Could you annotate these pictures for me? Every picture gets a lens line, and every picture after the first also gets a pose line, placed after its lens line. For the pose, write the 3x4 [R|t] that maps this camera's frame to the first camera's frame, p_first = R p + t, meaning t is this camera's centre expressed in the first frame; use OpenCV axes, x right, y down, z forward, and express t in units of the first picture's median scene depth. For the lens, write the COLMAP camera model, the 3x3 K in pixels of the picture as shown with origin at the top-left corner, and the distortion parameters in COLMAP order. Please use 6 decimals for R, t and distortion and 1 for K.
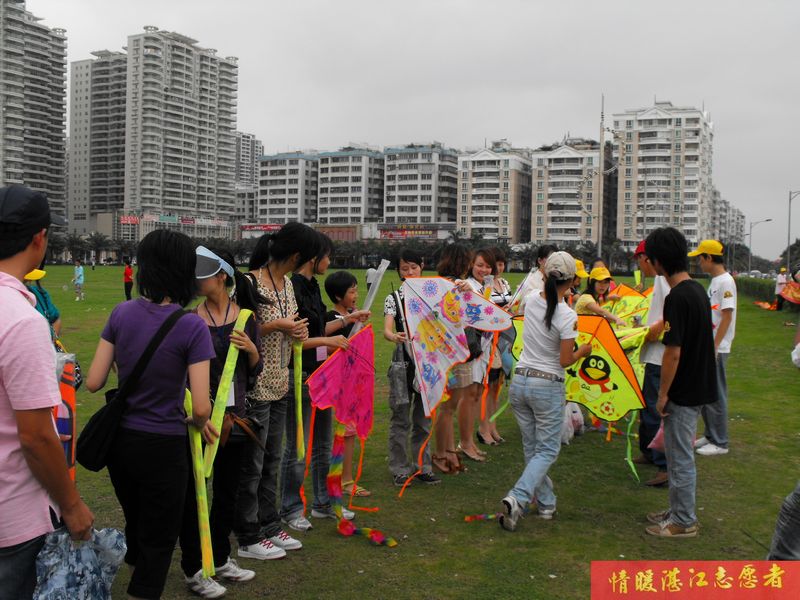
lens RADIAL K [[792.6, 0, 400.0], [0, 792.6, 300.0], [0, 0, 1]] dist [-0.210534, 0.210443]
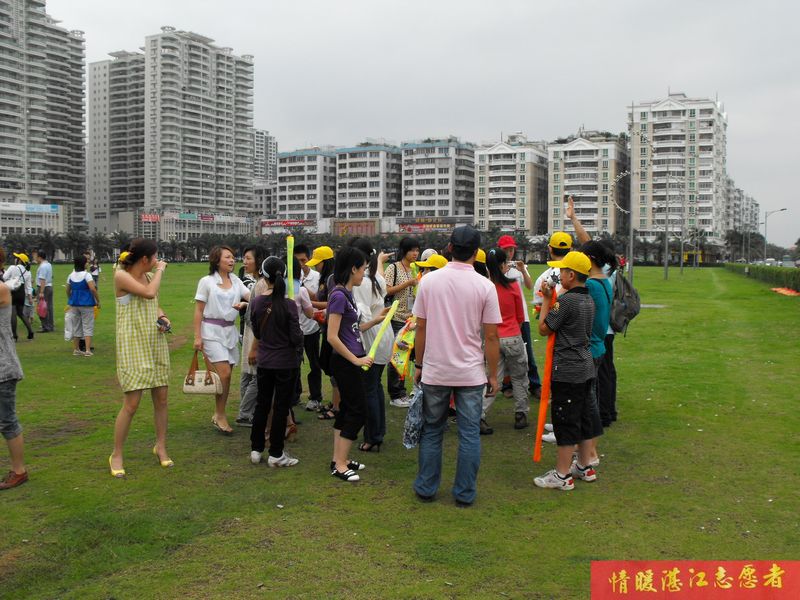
lens RADIAL K [[792.6, 0, 400.0], [0, 792.6, 300.0], [0, 0, 1]] dist [-0.210534, 0.210443]
pose [[0.999749, -0.014718, -0.016900, -0.007430], [0.014861, 0.999854, 0.008382, 0.000483], [0.016775, -0.008631, 0.999822, -0.014545]]
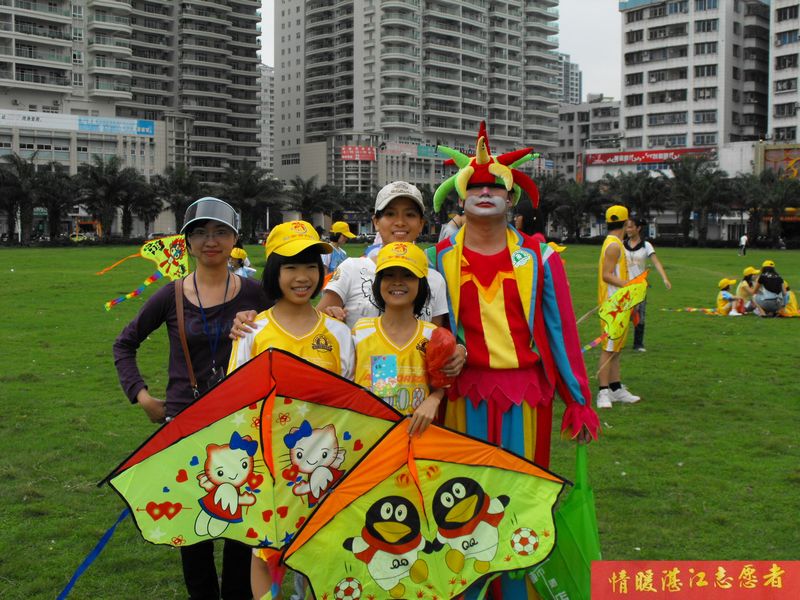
lens RADIAL K [[916.8, 0, 400.0], [0, 916.8, 300.0], [0, 0, 1]] dist [-0.165985, 0.006281]
pose [[0.938463, 0.013480, -0.345117, -0.125836], [-0.005406, 0.999689, 0.024347, -0.023067], [0.345338, -0.020983, 0.938244, 0.487721]]
